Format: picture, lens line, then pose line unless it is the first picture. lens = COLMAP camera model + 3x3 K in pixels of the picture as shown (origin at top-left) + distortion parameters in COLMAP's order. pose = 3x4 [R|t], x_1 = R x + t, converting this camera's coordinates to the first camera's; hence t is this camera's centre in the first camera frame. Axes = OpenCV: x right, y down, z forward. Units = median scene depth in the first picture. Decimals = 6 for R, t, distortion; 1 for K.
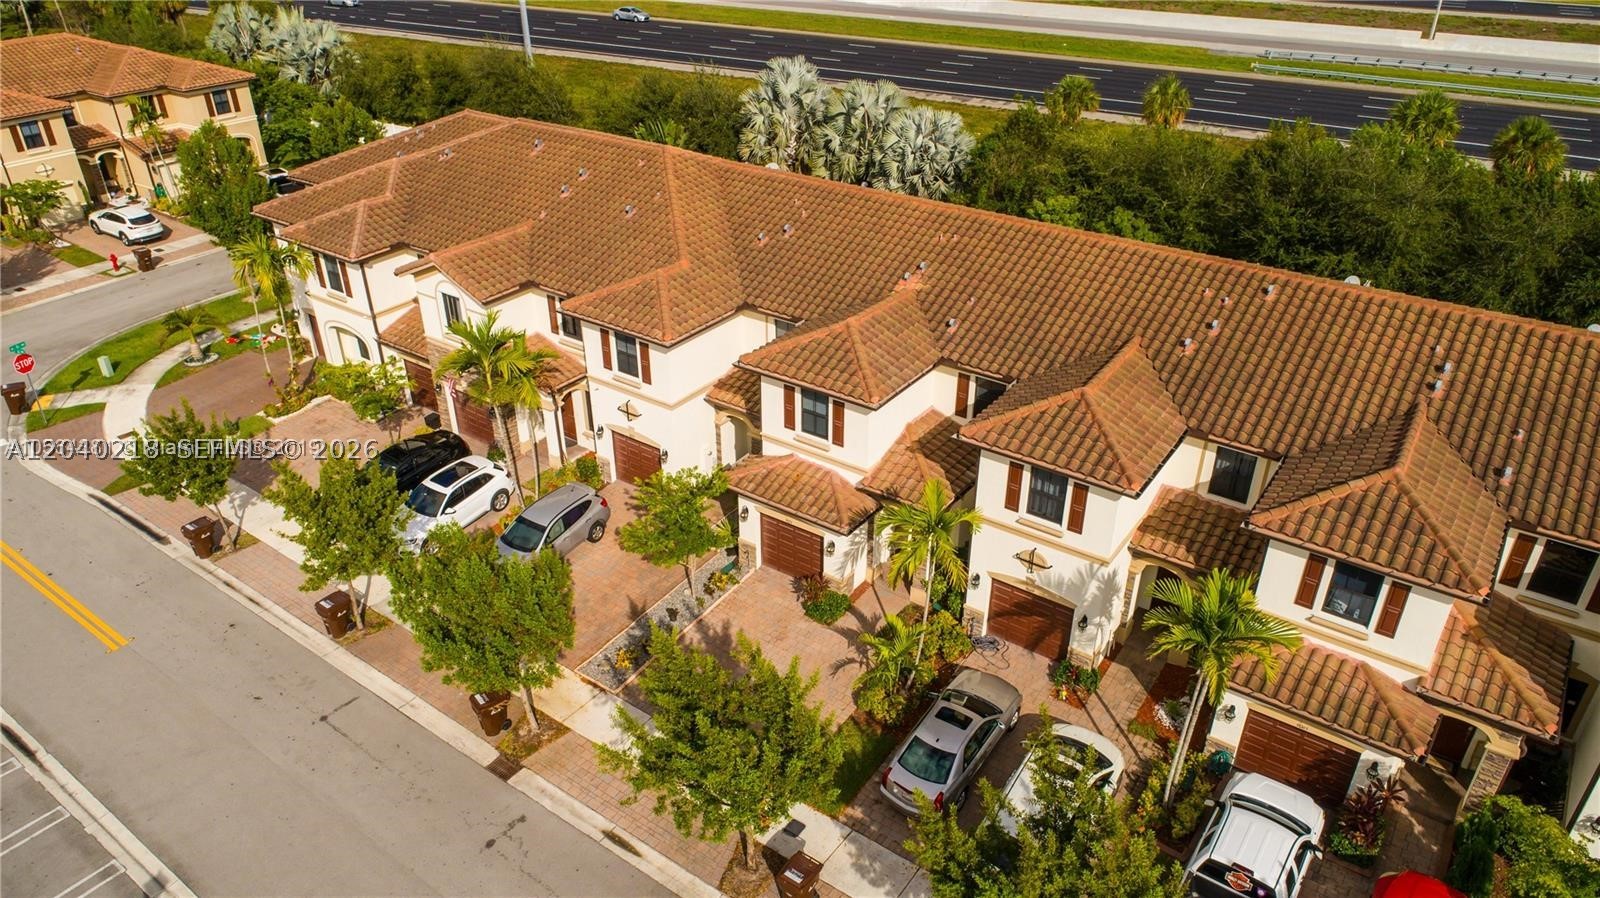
lens RADIAL K [[1075.2, 0, 800.0], [0, 1075.2, 449.0], [0, 0, 1]] dist [-0.010261, -0.001734]
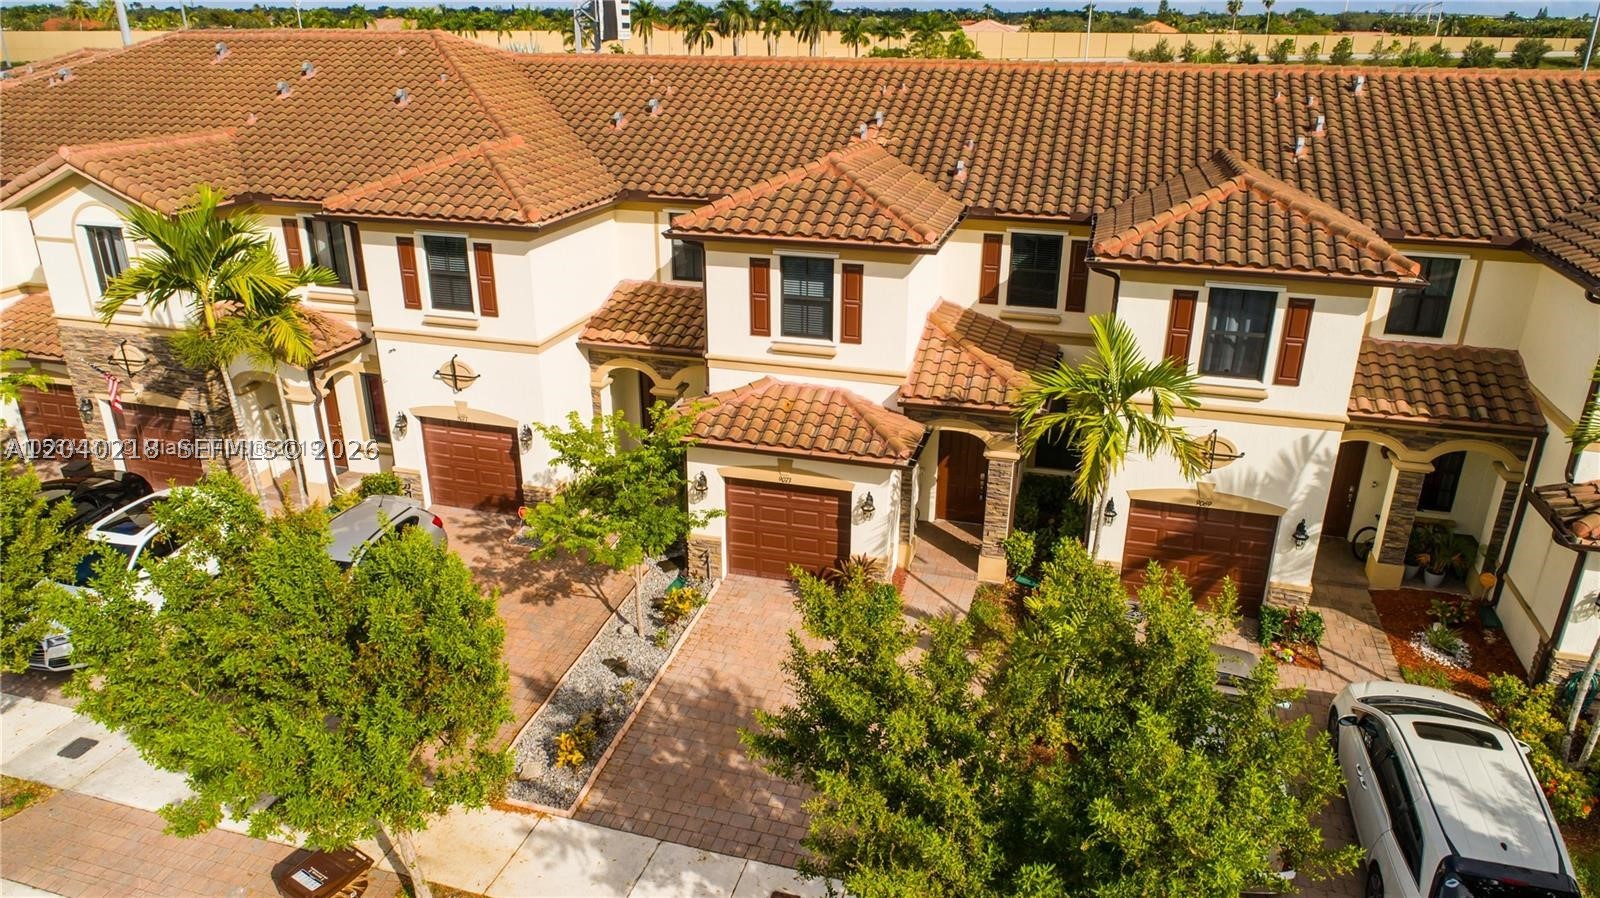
lens RADIAL K [[1075.2, 0, 800.0], [0, 1075.2, 449.0], [0, 0, 1]] dist [-0.010261, -0.001734]
pose [[0.942933, -0.119788, 0.310690, -0.175243], [0.160717, 0.980899, -0.109578, 0.108883], [-0.291629, 0.153258, 0.944174, 0.382326]]
